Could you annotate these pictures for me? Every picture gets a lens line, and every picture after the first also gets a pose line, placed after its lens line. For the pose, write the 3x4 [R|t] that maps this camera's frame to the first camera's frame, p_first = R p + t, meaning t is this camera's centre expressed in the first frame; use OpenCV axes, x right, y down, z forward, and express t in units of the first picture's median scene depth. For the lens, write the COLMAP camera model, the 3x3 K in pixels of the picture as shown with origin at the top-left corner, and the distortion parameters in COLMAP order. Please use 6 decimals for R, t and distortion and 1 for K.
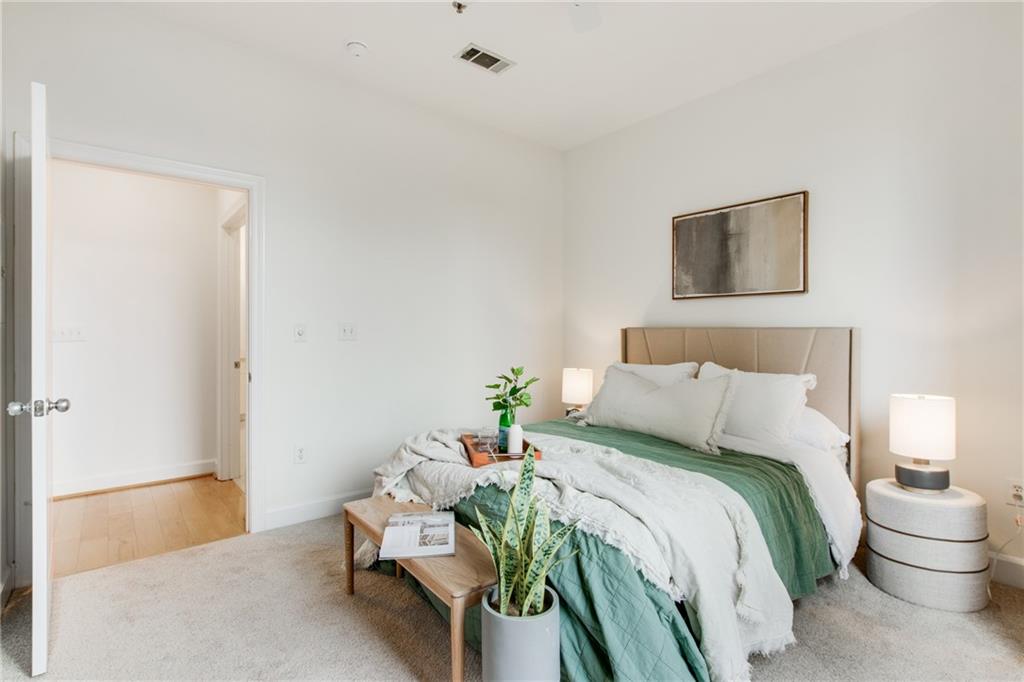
lens RADIAL K [[511.1, 0, 509.4], [0, 511.1, 347.3], [0, 0, 1]] dist [-0.021292, -0.000047]
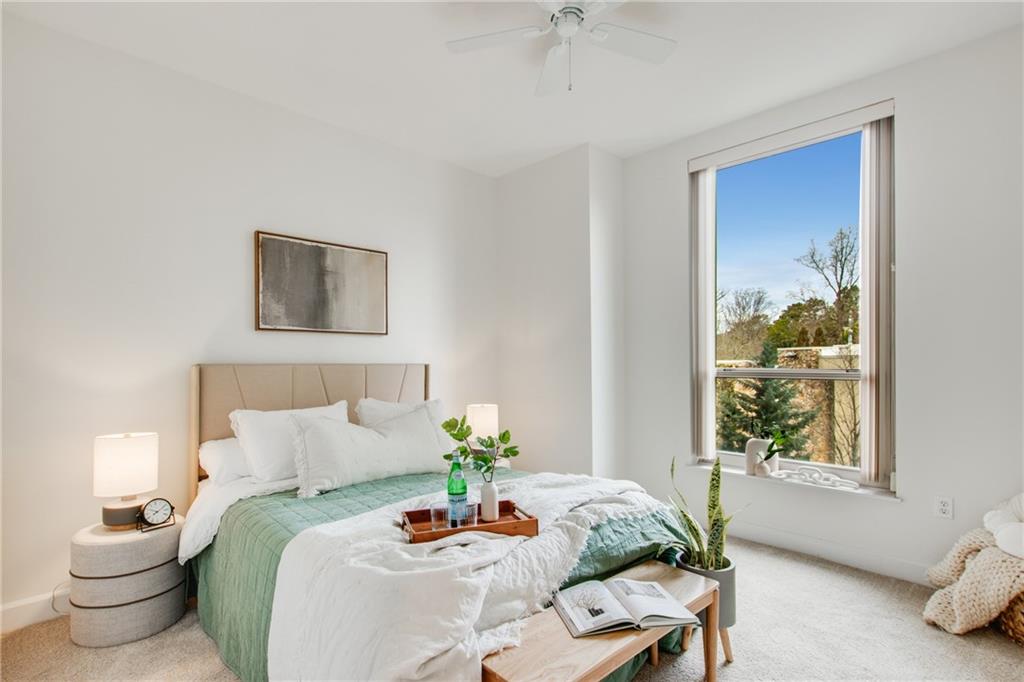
lens RADIAL K [[511.1, 0, 509.4], [0, 511.1, 347.3], [0, 0, 1]] dist [-0.021292, -0.000047]
pose [[-0.094474, 0.039230, 0.994754, -0.561532], [0.041320, 0.998517, -0.035454, -0.020845], [-0.994669, 0.037754, -0.095954, 0.711045]]
